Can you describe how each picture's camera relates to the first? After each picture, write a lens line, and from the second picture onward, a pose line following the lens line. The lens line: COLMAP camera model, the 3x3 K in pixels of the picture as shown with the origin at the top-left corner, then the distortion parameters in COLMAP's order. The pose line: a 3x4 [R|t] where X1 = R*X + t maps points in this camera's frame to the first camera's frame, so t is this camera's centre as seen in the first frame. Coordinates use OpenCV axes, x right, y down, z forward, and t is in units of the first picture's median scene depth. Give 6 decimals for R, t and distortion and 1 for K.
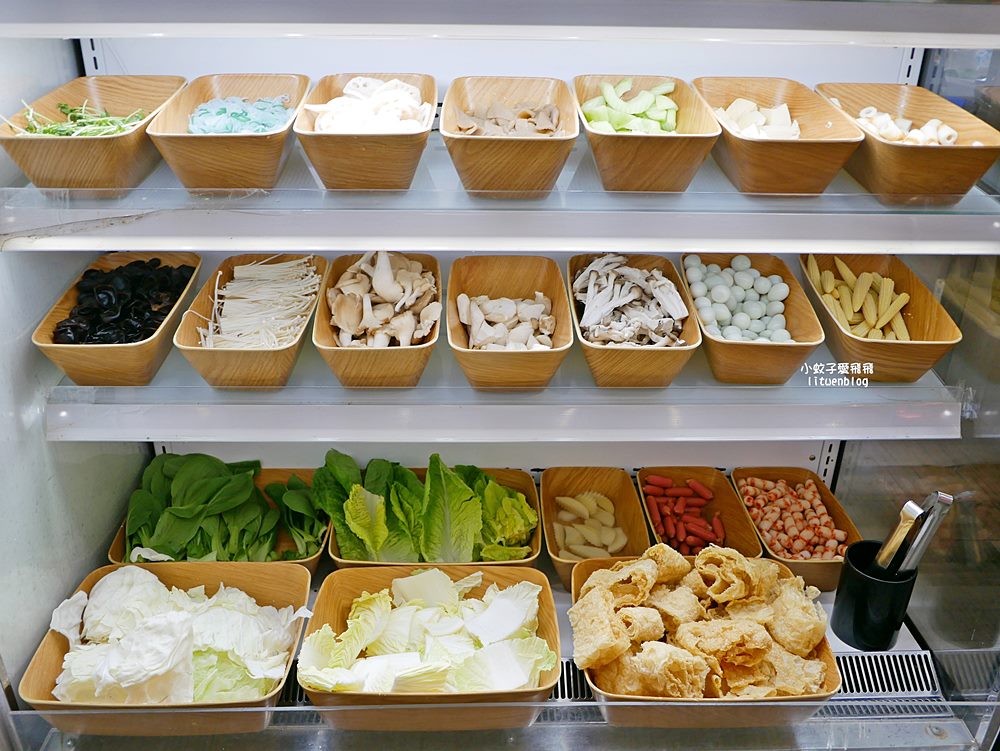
lens RADIAL K [[835.9, 0, 500.0], [0, 835.9, 375.5], [0, 0, 1]] dist [-0.043934, 0.000382]
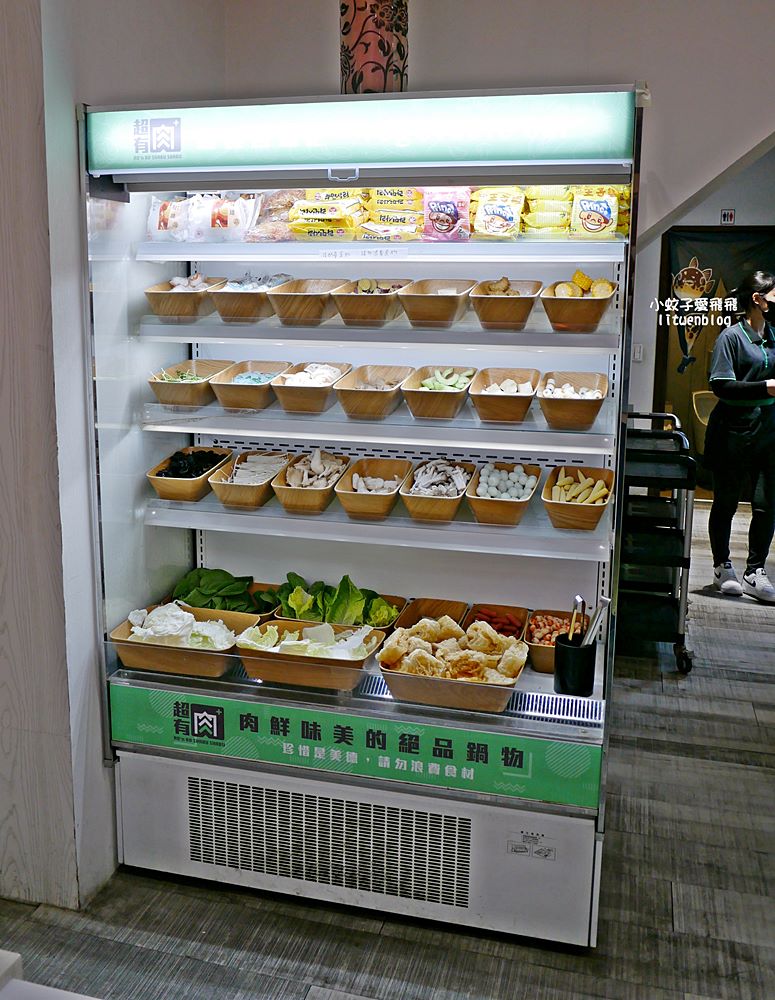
lens RADIAL K [[951.6, 0, 388.4], [0, 951.6, 445.4], [0, 0, 1]] dist [-0.000943, -0.001522]
pose [[0.963560, 0.044380, -0.263785, 0.639119], [-0.114566, 0.959583, -0.257049, 0.418497], [0.241716, 0.277903, 0.929701, -1.086856]]
